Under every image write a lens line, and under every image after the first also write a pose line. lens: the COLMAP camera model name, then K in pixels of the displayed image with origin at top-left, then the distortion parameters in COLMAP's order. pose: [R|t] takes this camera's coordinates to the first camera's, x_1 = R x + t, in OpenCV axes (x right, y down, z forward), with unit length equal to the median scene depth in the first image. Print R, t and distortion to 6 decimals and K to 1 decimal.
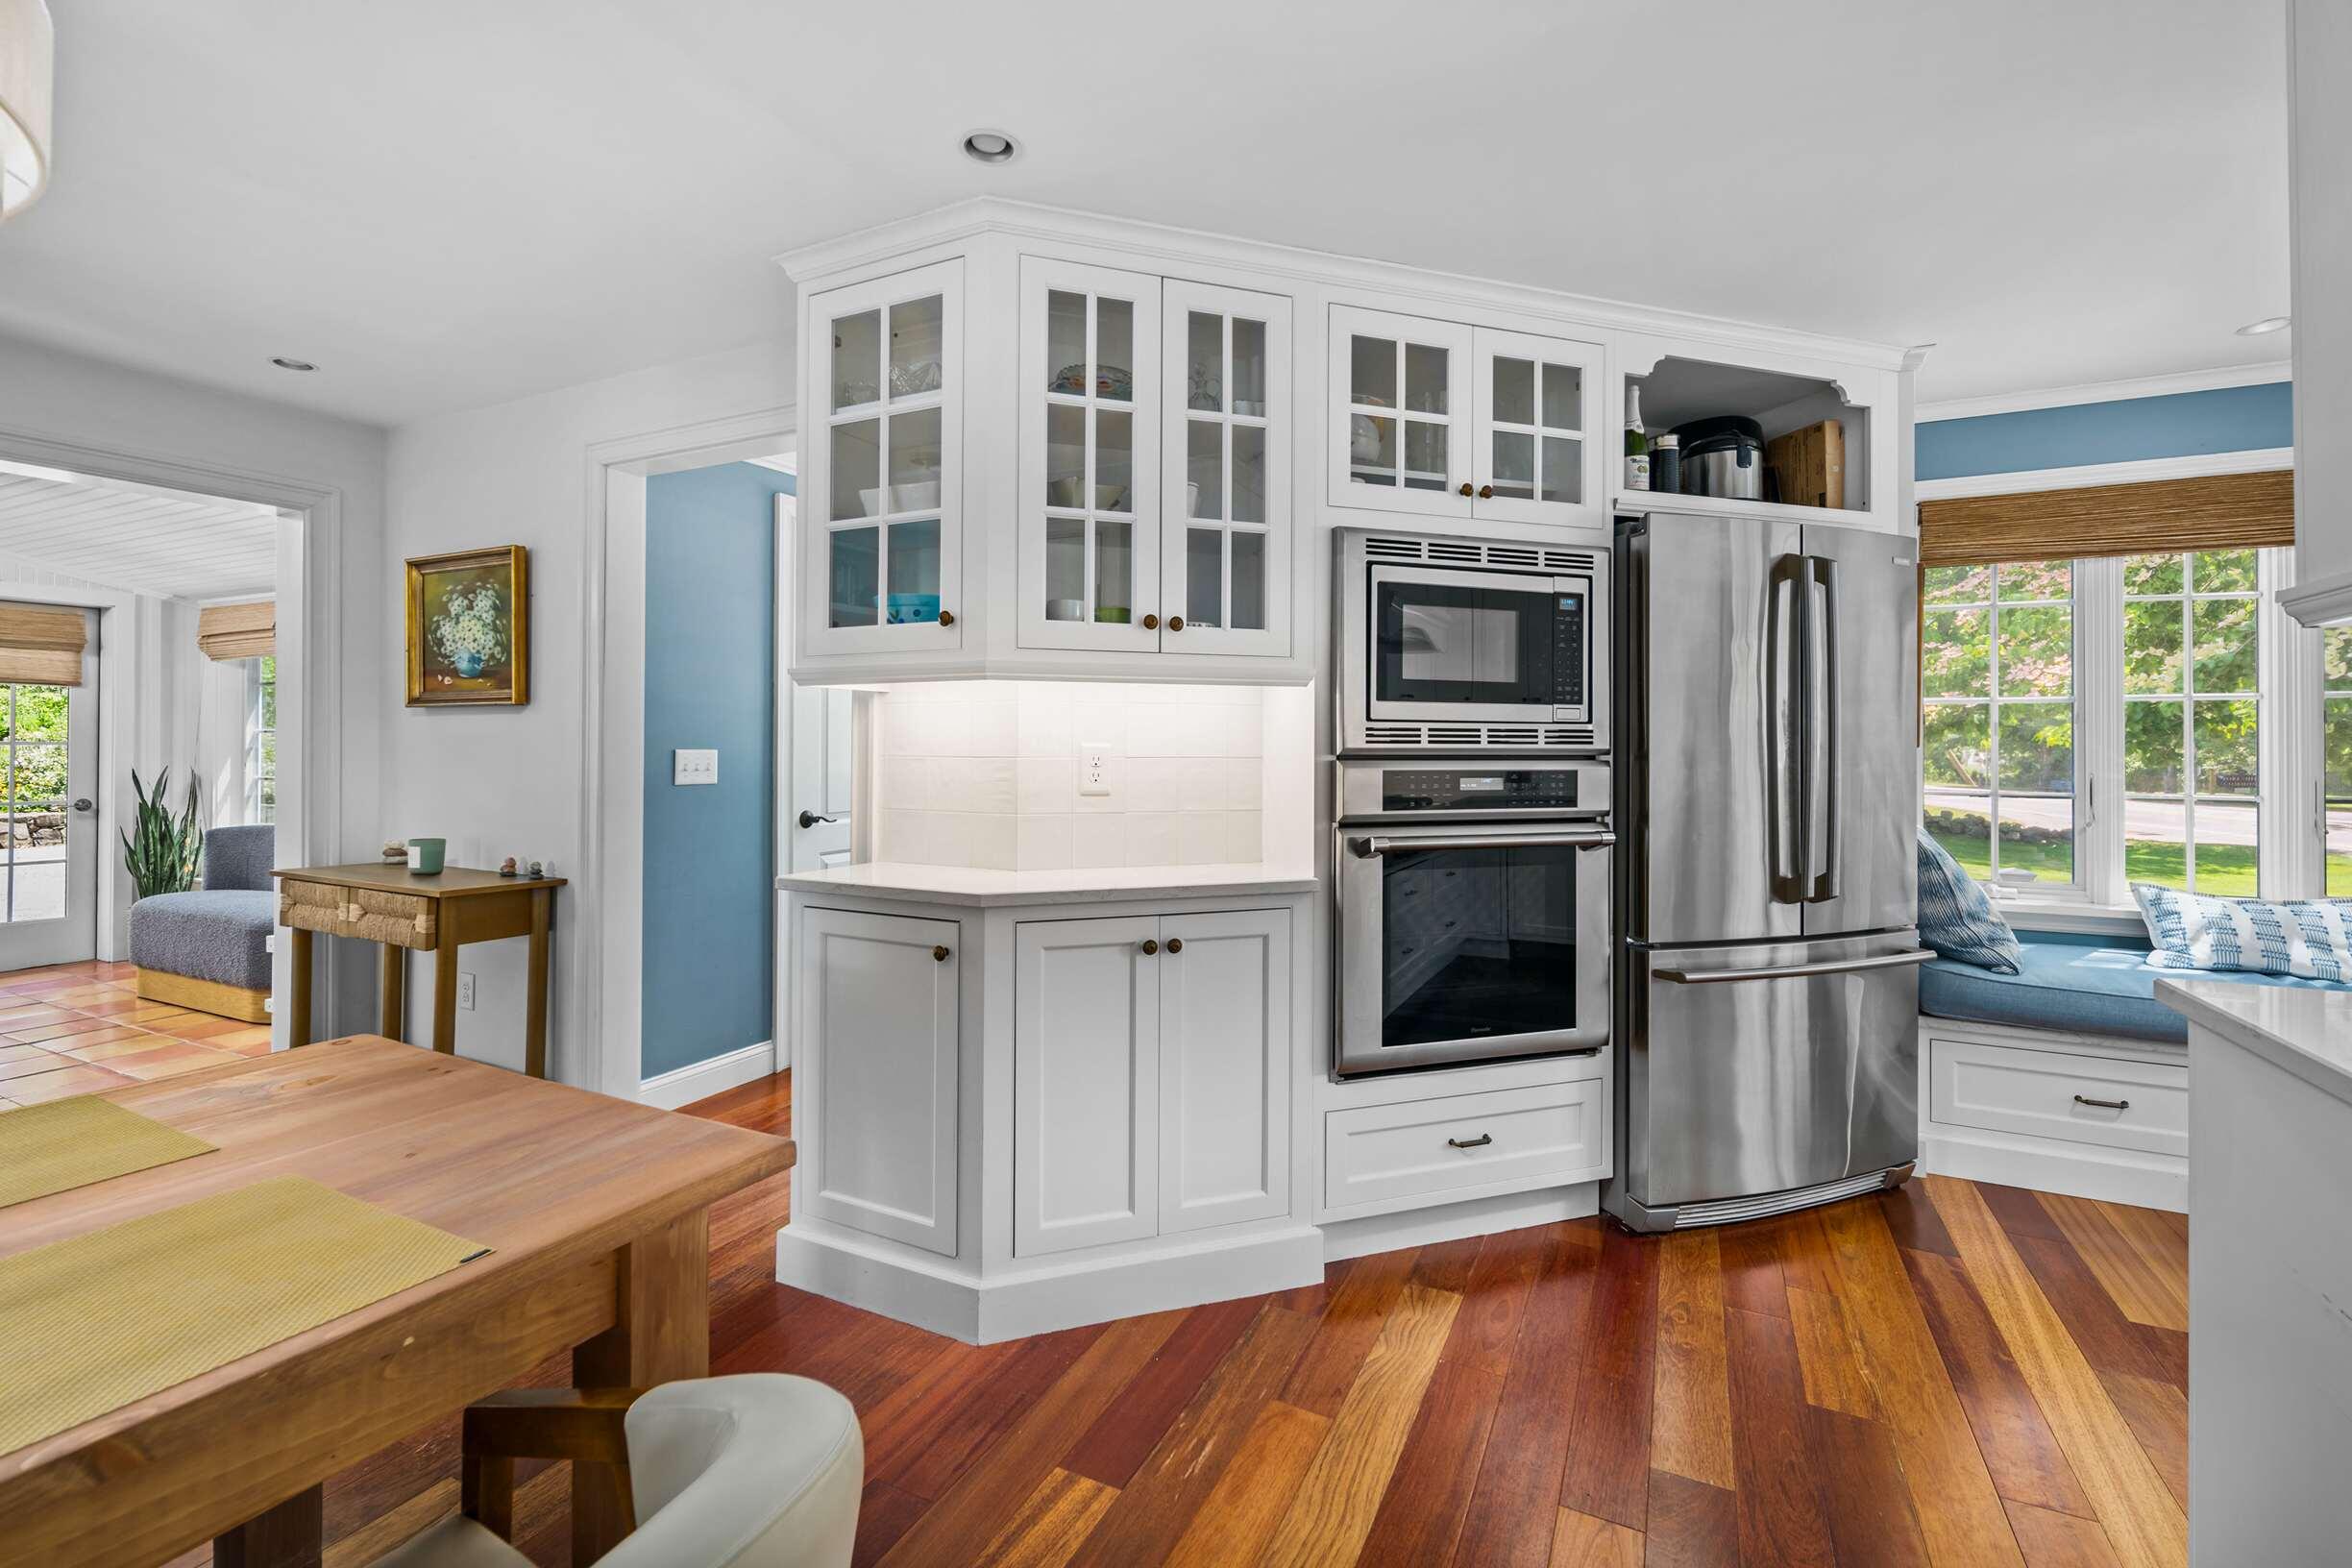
lens RADIAL K [[1038.1, 0, 1173.6], [0, 1038.1, 732.6], [0, 0, 1]] dist [-0.002344, -0.001549]
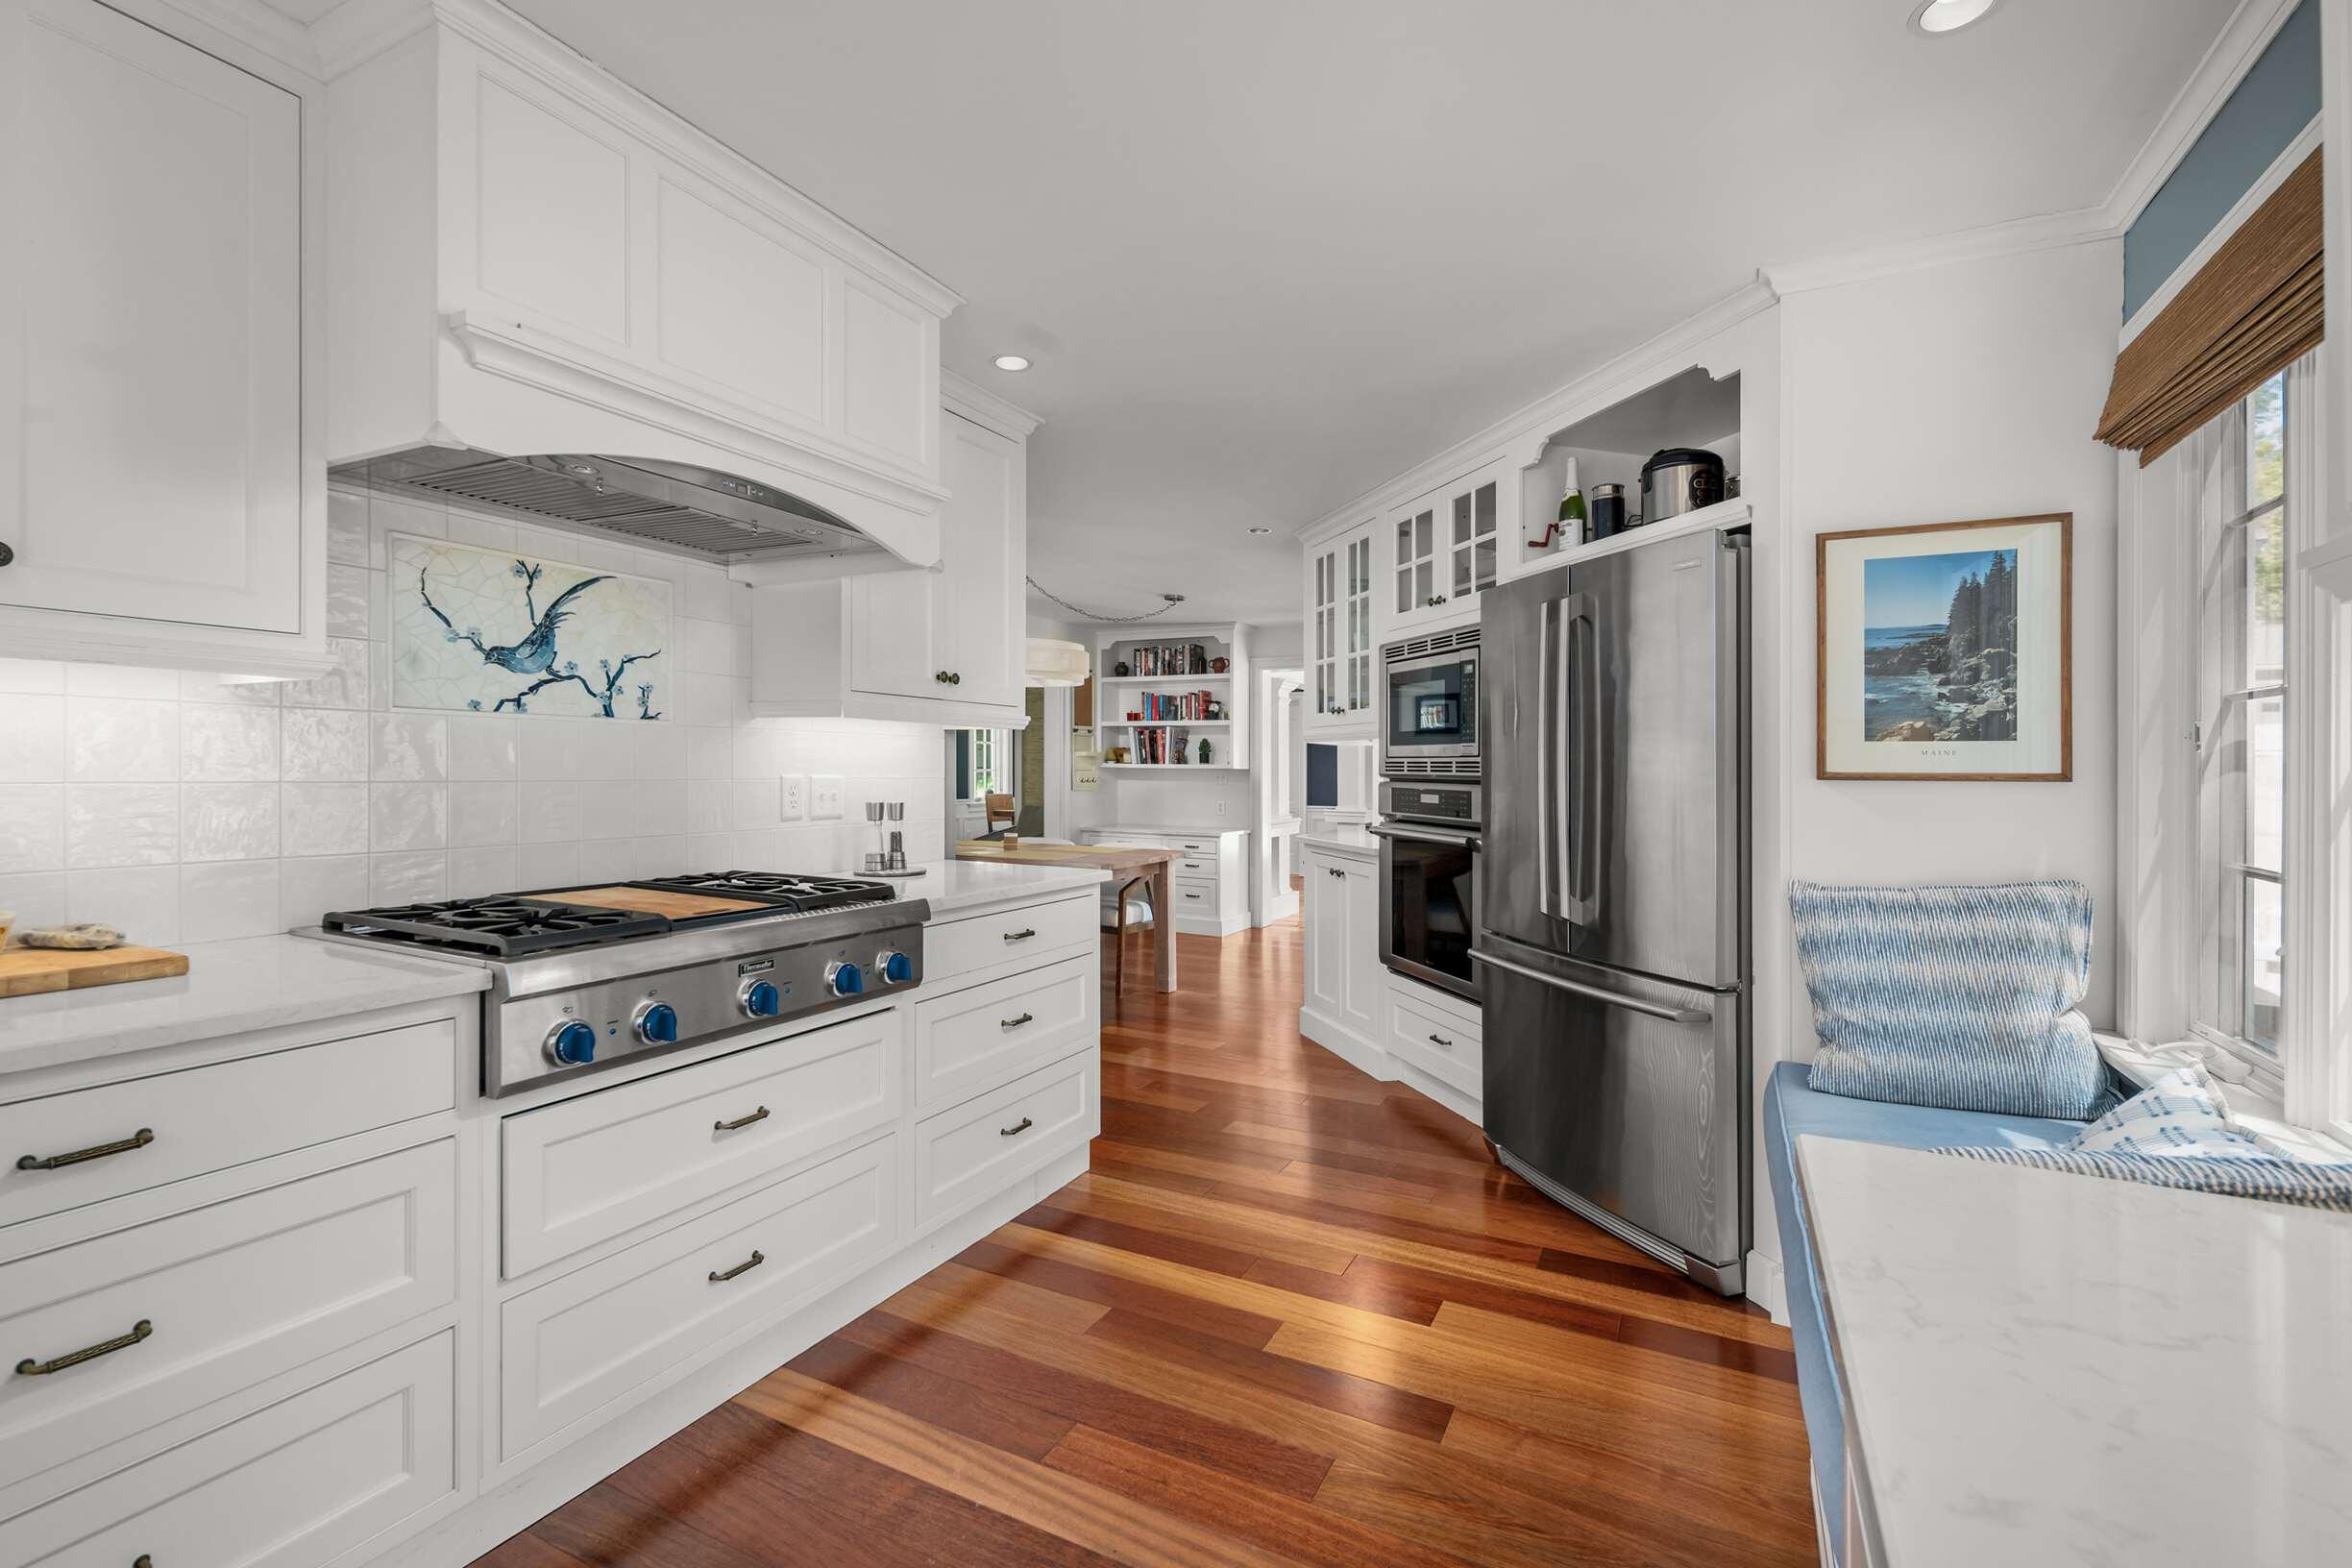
lens RADIAL K [[1038.1, 0, 1179.5], [0, 1038.1, 782.9], [0, 0, 1]] dist [-0.002344, -0.001549]
pose [[-0.013578, 0.011655, -0.999840, 1.030589], [0.006487, 0.999912, 0.011568, 0.004306], [0.999887, -0.006329, -0.013652, 0.378058]]
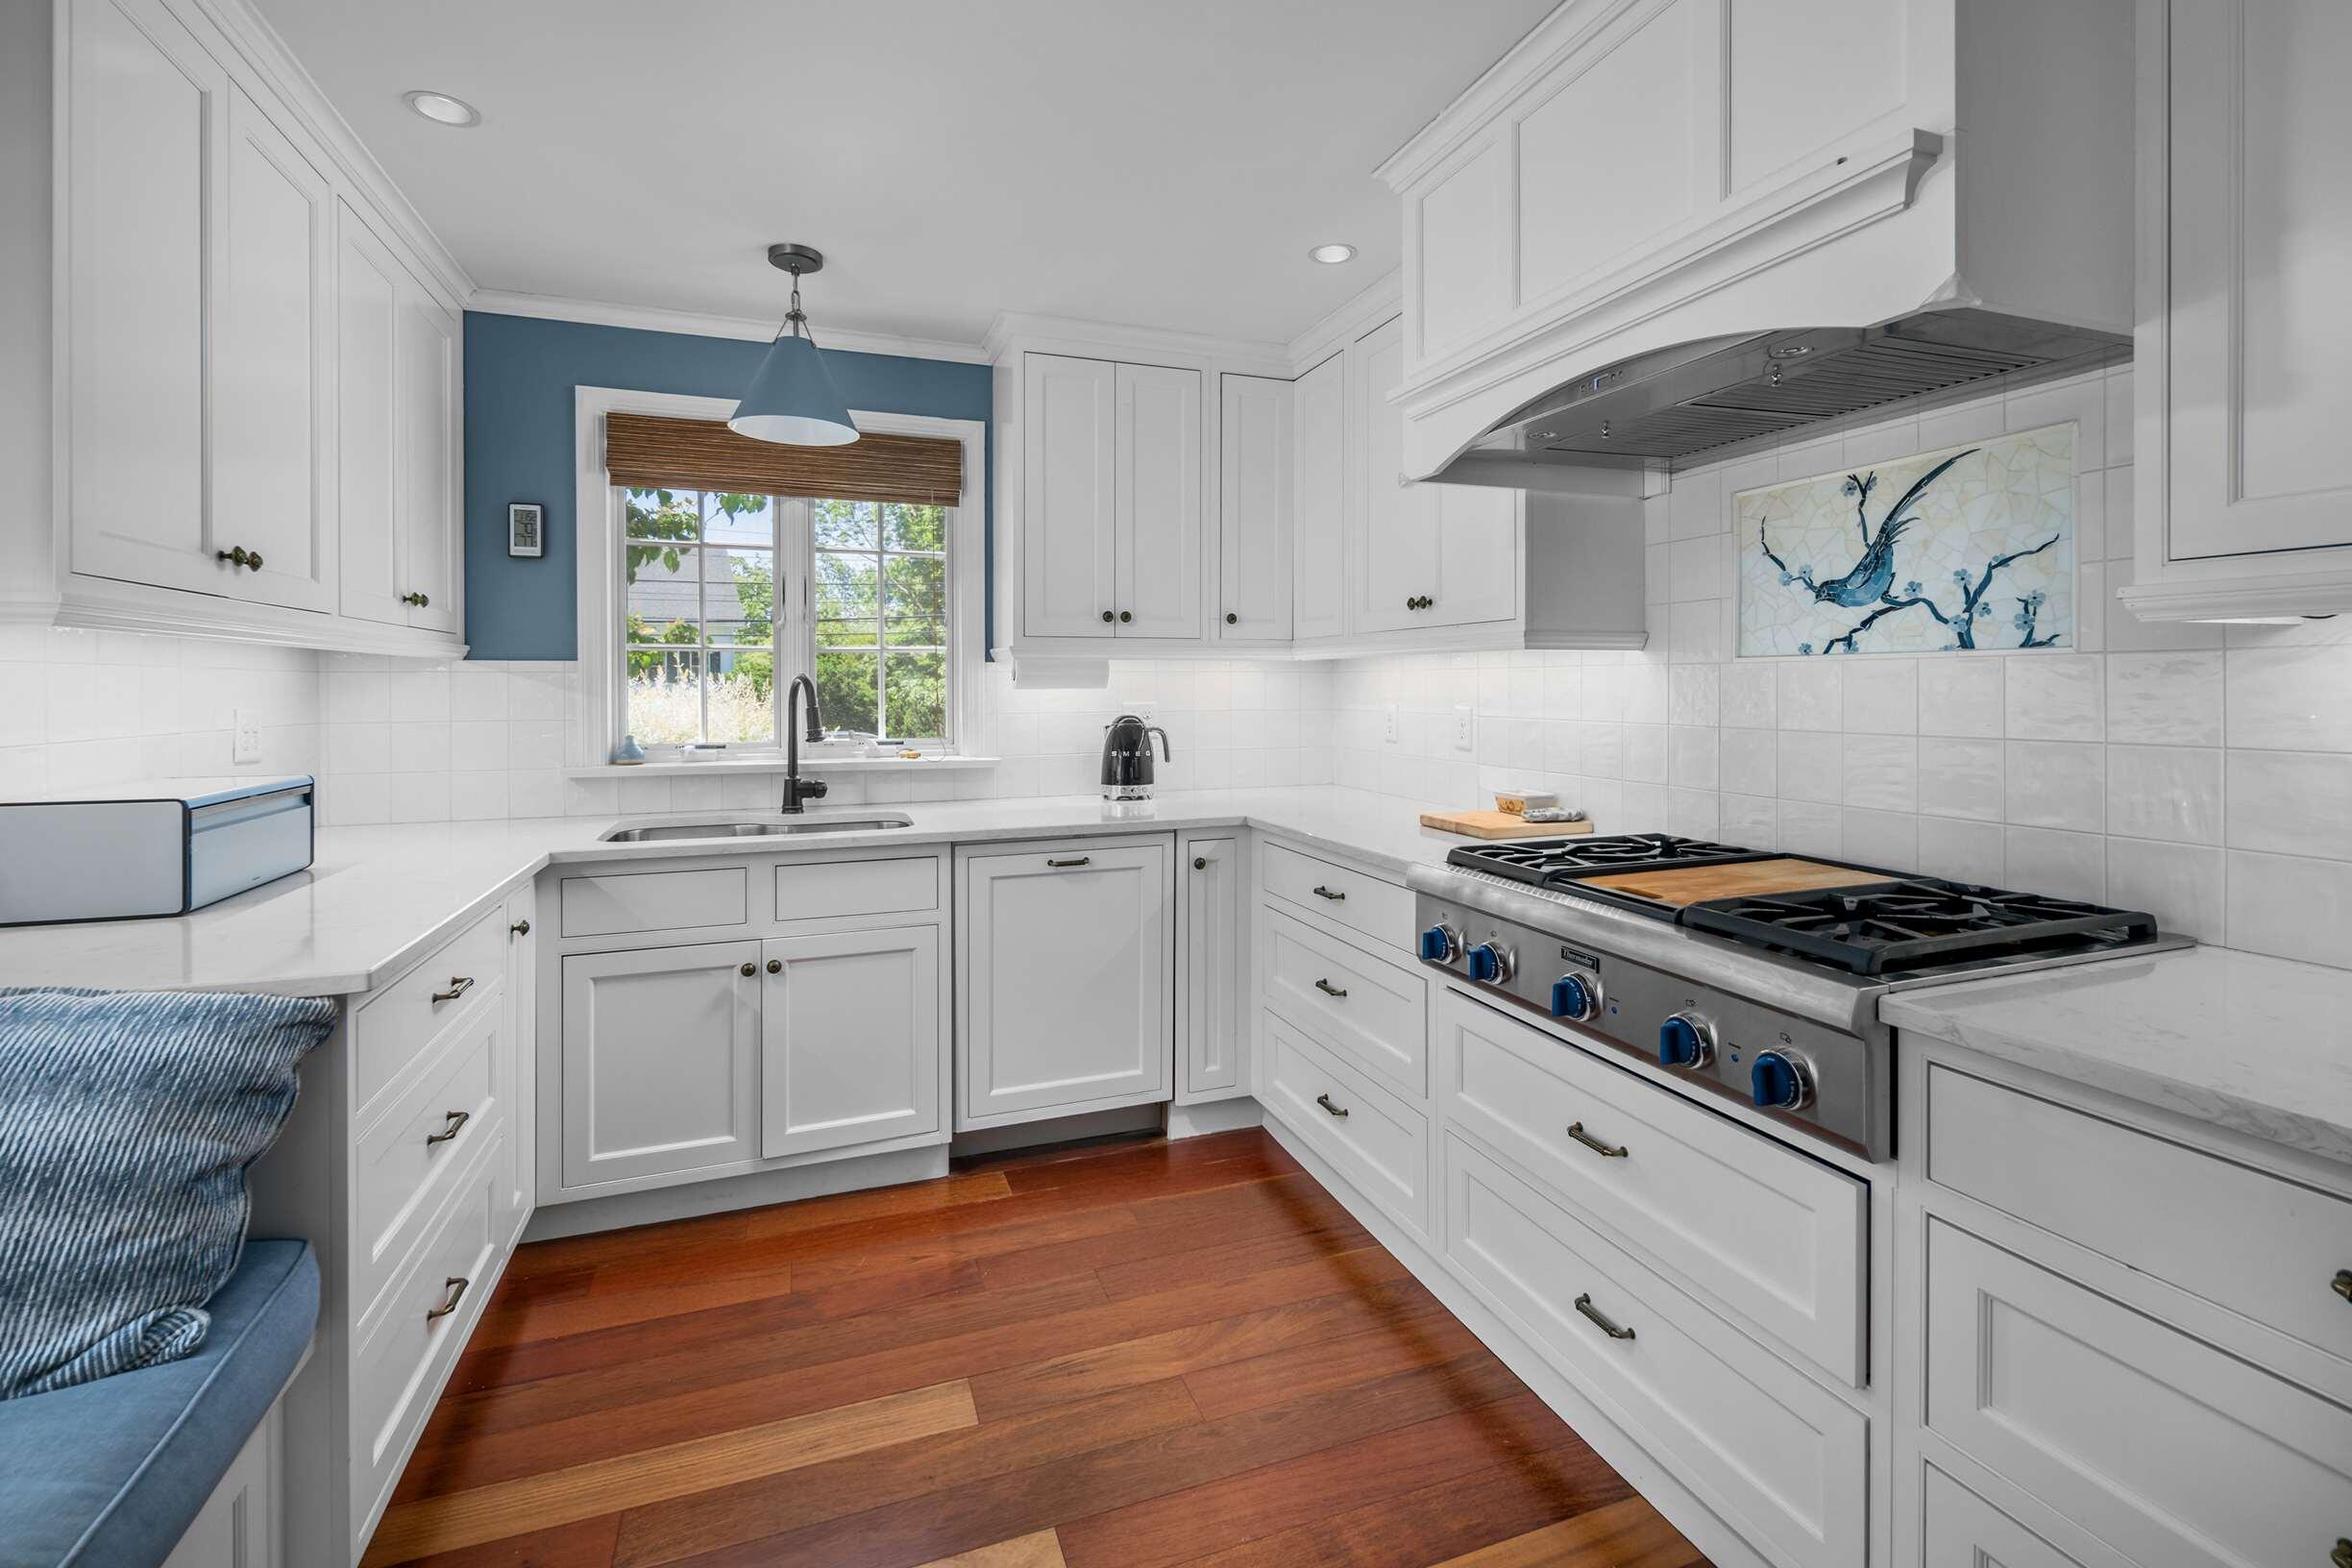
lens RADIAL K [[1038.1, 0, 1196.7], [0, 1038.1, 687.9], [0, 0, 1]] dist [-0.002344, -0.001549]
pose [[-0.729130, 0.000325, 0.684375, 0.358368], [-0.008567, 0.999917, -0.009602, -0.006382], [-0.684322, -0.012864, -0.729067, 0.572184]]
